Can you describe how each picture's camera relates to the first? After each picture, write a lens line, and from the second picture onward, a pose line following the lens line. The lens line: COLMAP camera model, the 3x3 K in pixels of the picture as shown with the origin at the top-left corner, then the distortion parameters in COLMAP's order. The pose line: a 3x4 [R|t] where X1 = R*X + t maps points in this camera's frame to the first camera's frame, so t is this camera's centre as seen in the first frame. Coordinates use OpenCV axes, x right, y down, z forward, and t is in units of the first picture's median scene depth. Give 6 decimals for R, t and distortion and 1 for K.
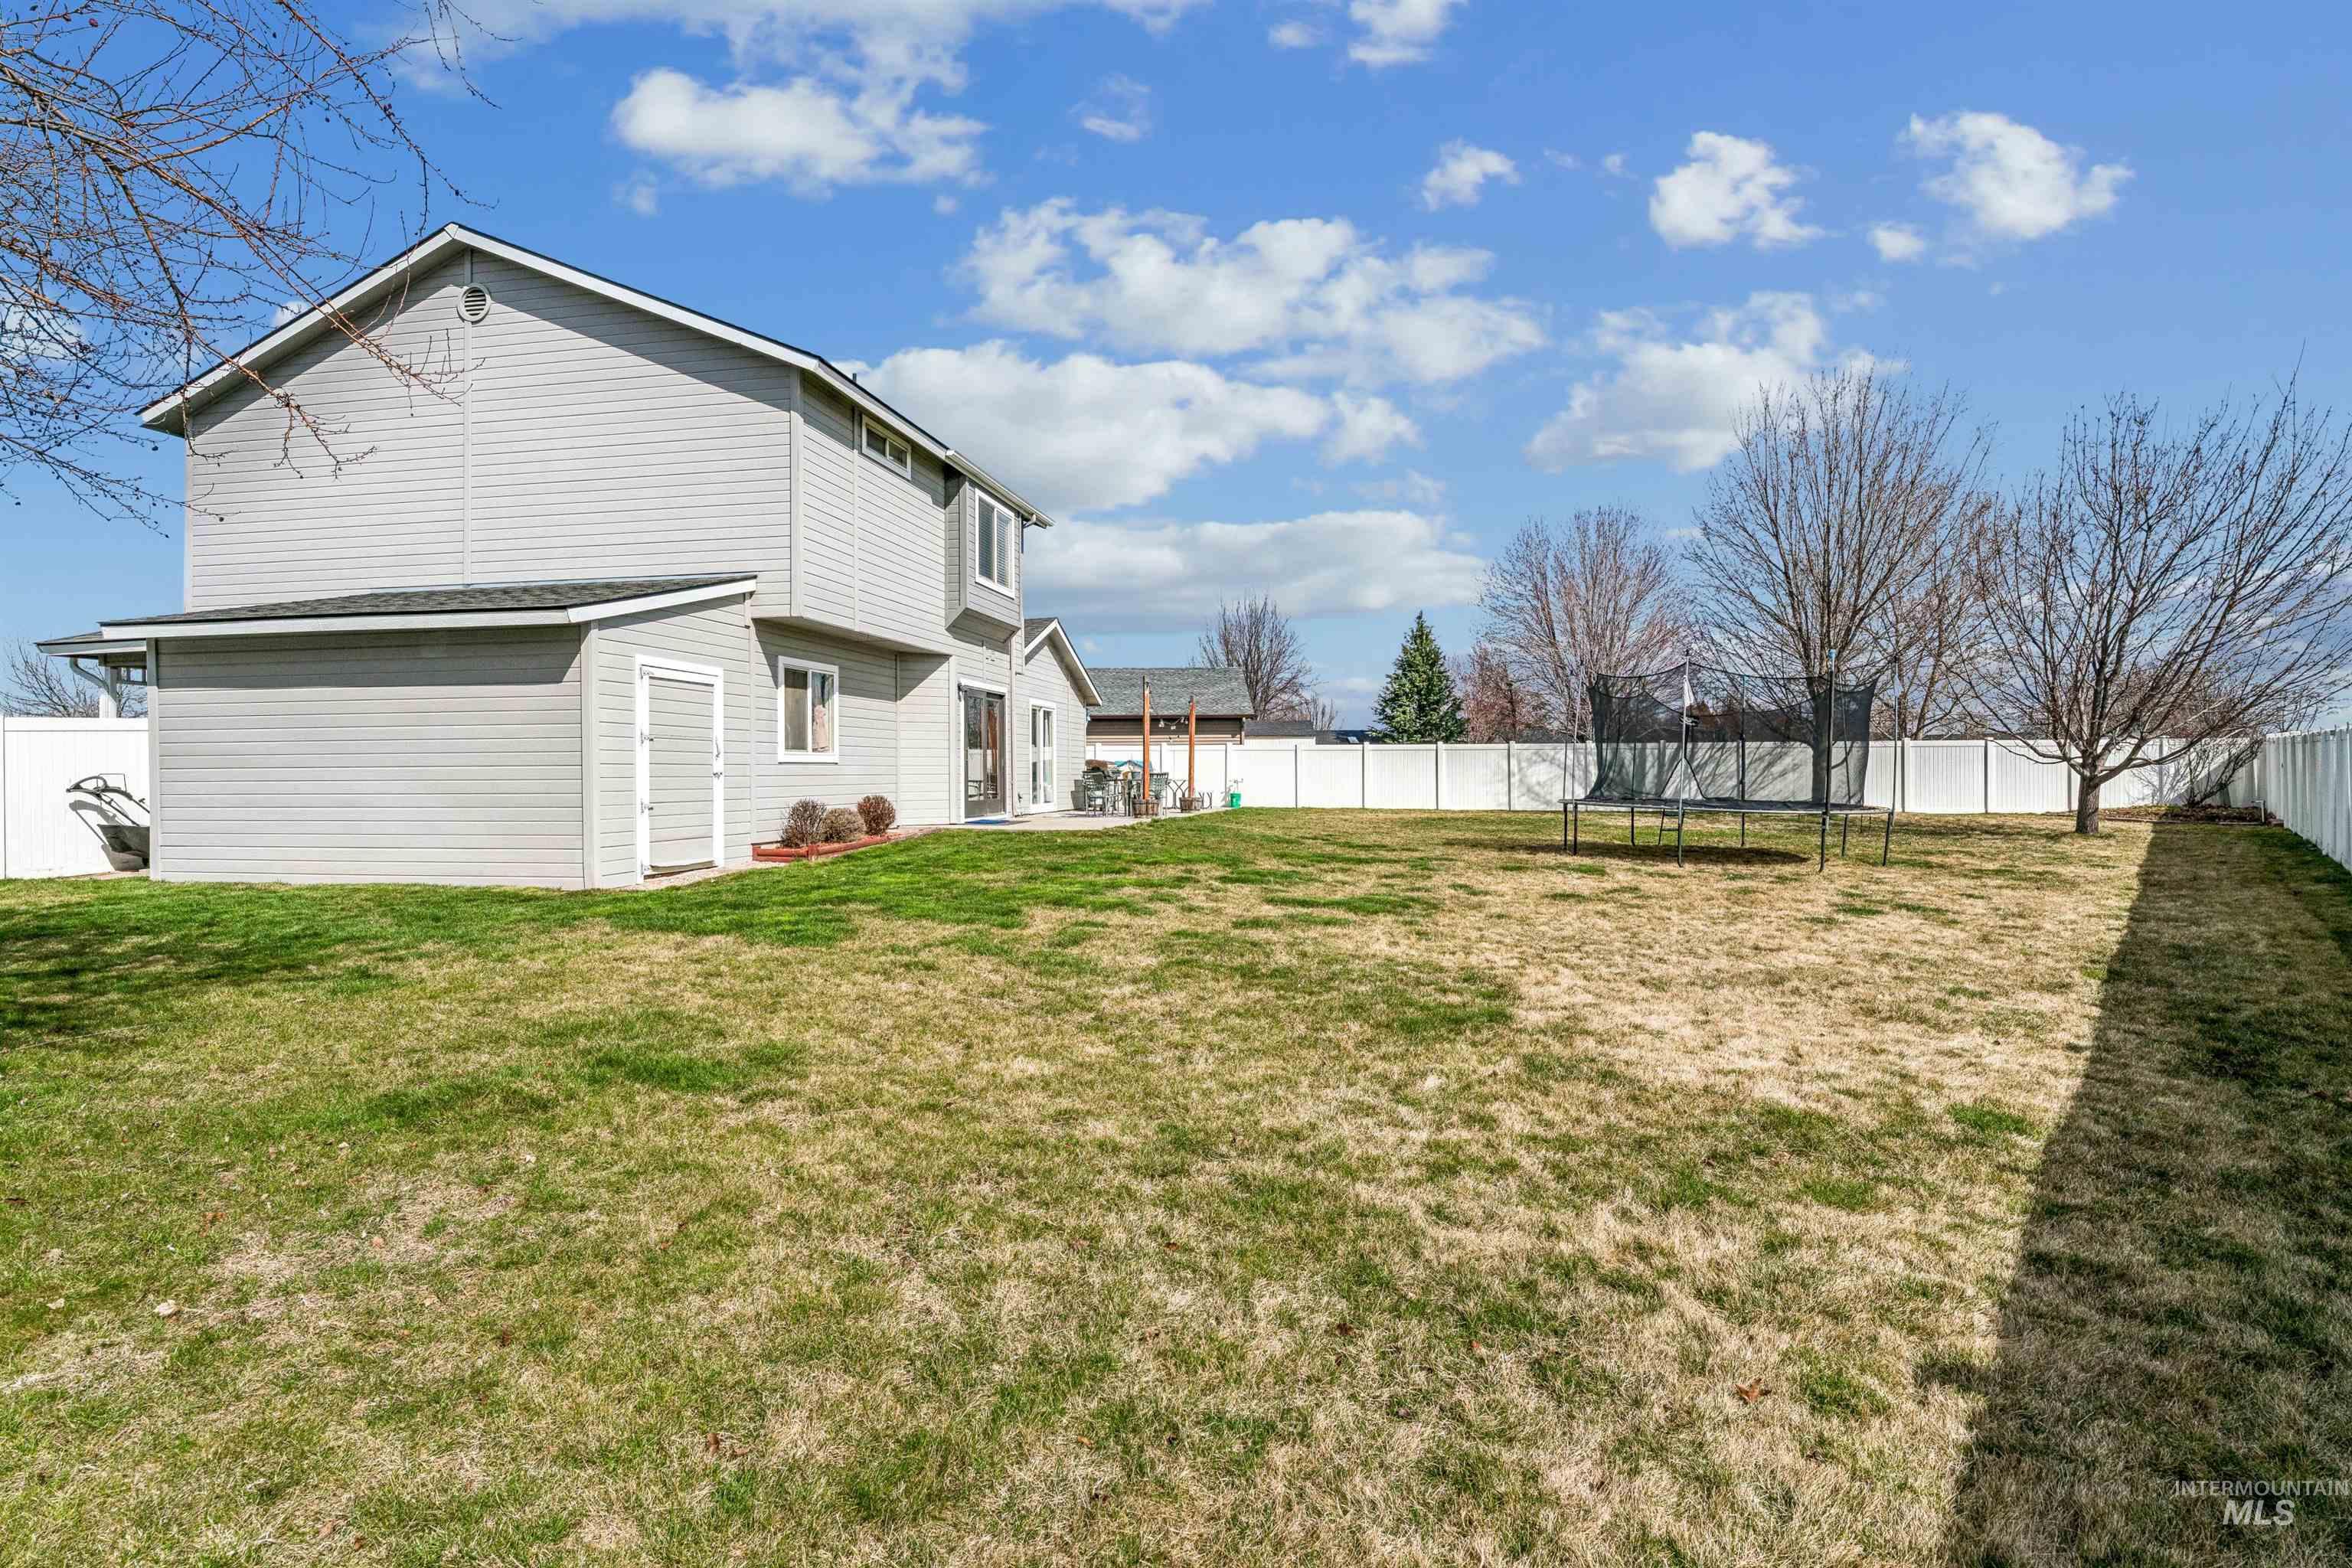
lens RADIAL K [[1126.7, 0, 1177.5], [0, 1126.7, 779.9], [0, 0, 1]] dist [0.000880, 0.000014]
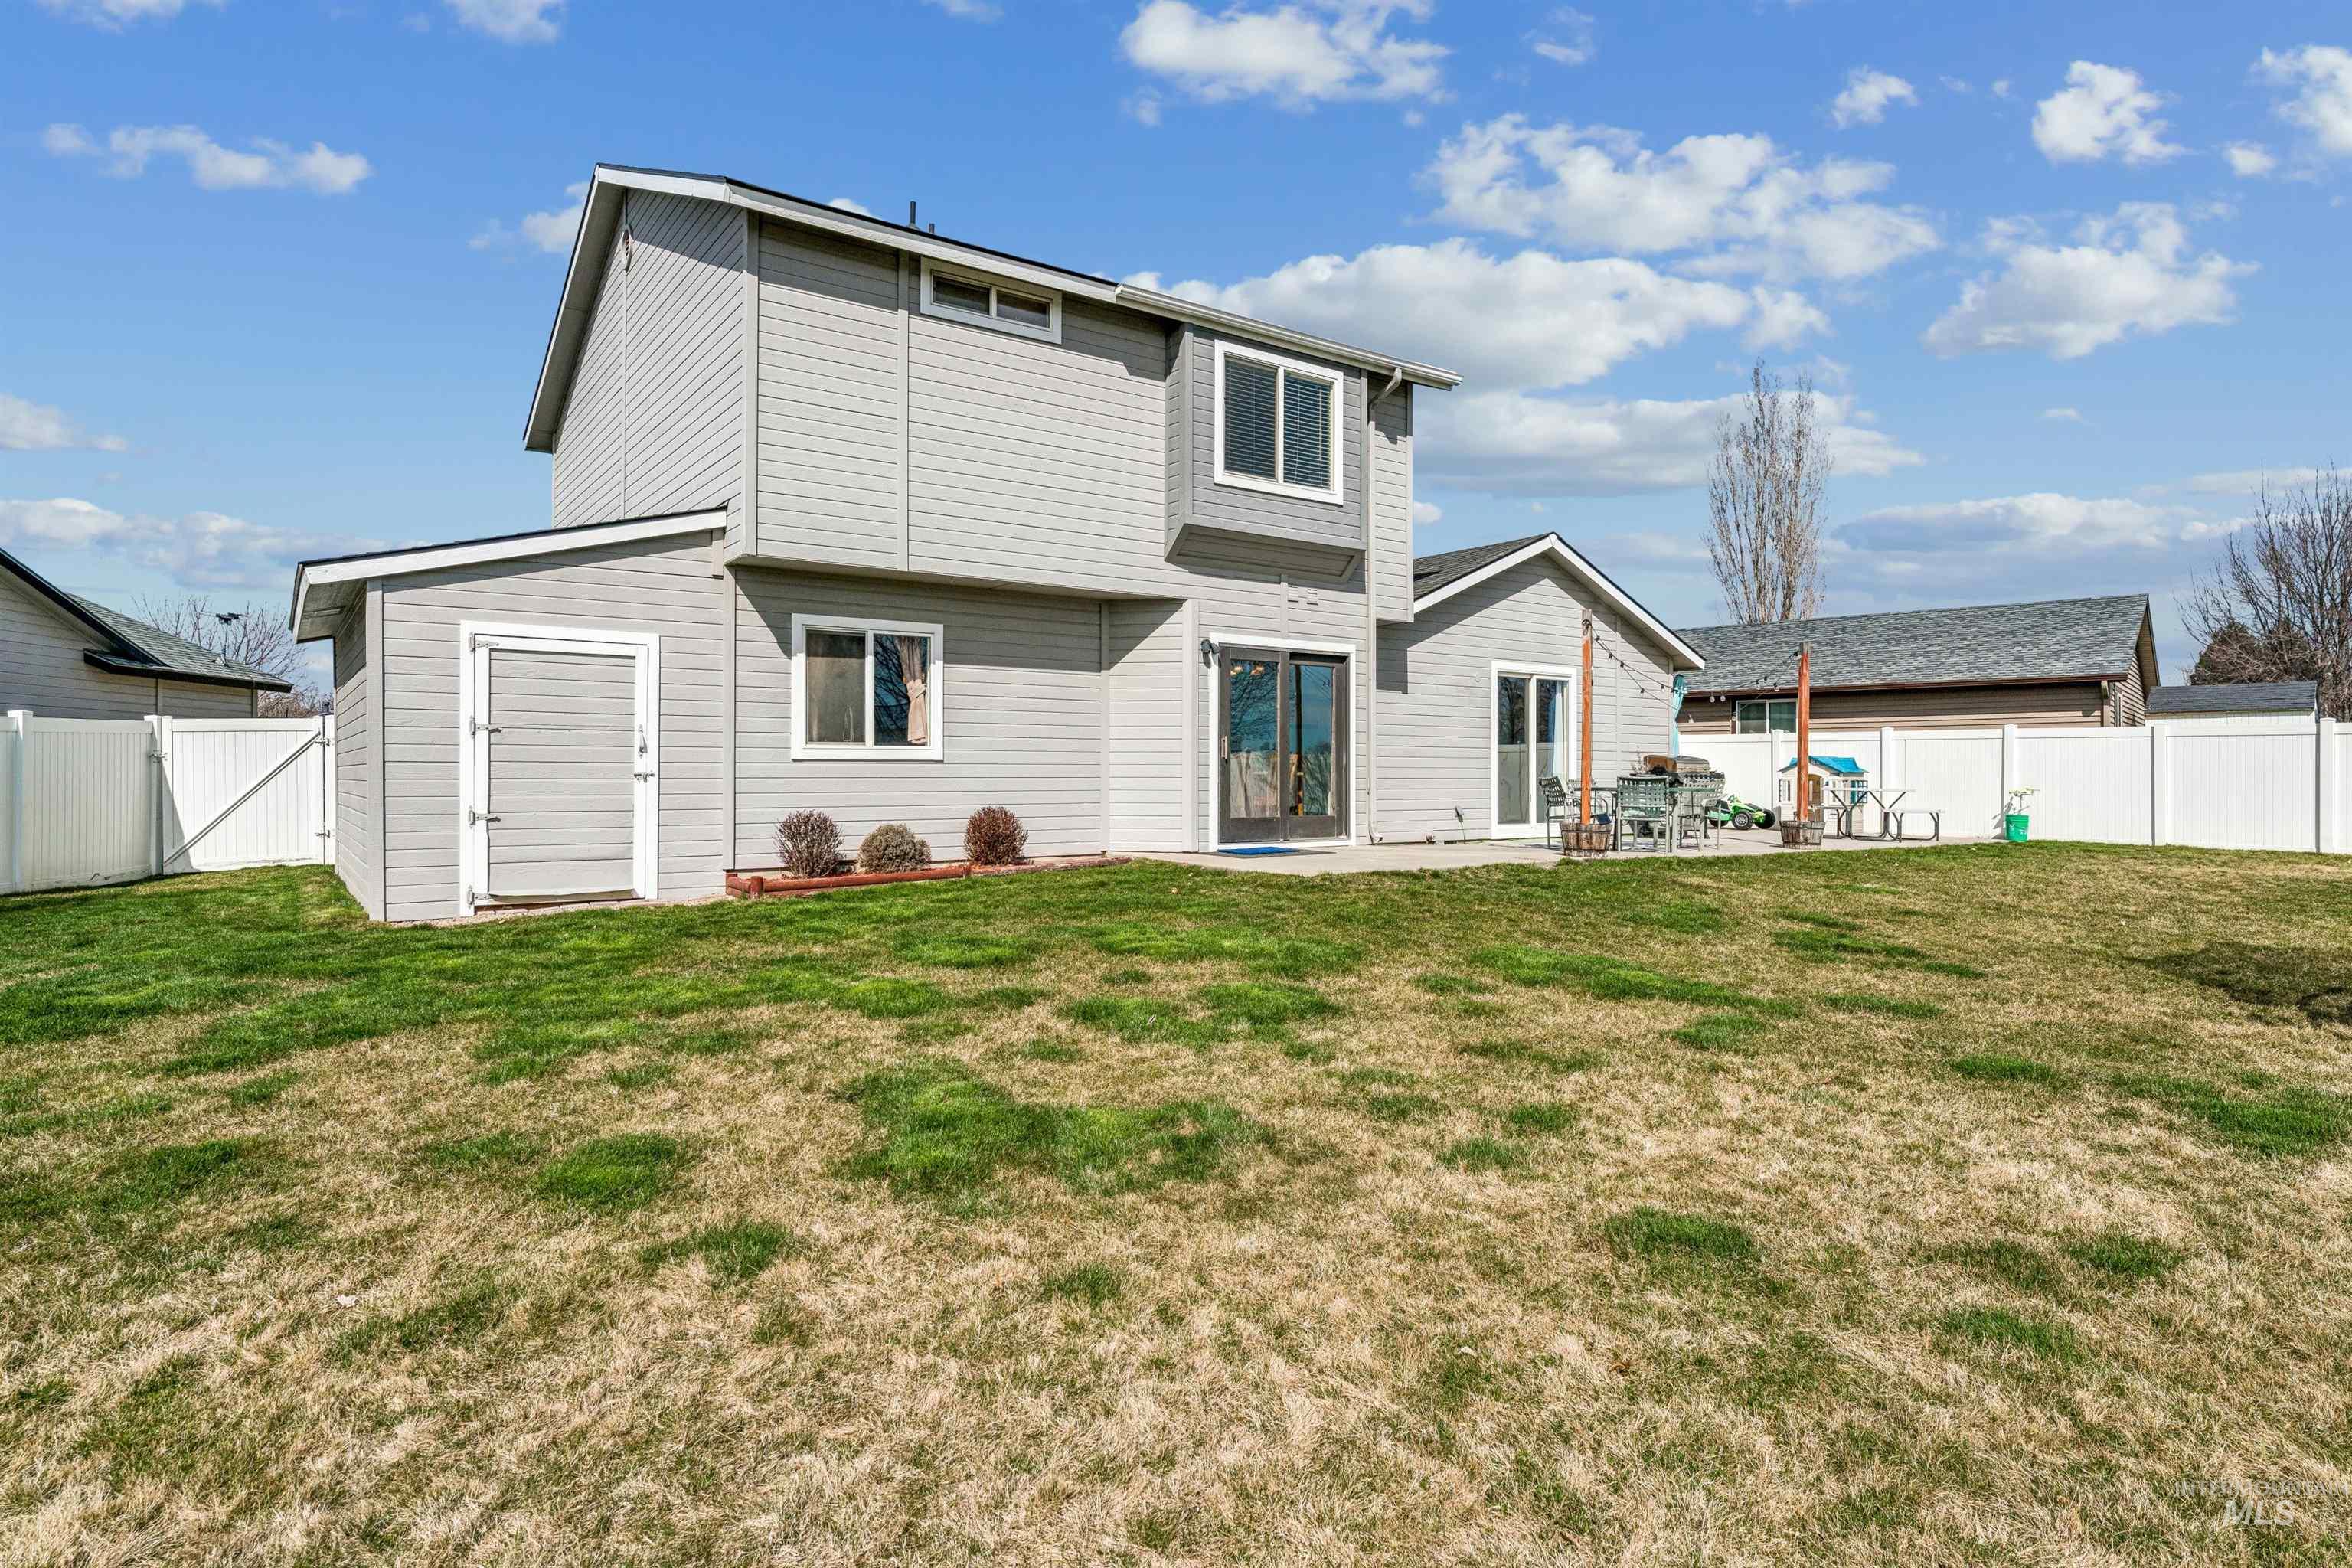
lens RADIAL K [[1241.2, 0, 1171.3], [0, 1241.2, 773.6], [0, 0, 1]] dist [-0.001451, 0.000041]
pose [[0.728442, 0.005842, -0.685083, 0.306892], [-0.009841, 0.999950, -0.001937, -0.006126], [0.685037, 0.008153, 0.728463, 0.475535]]
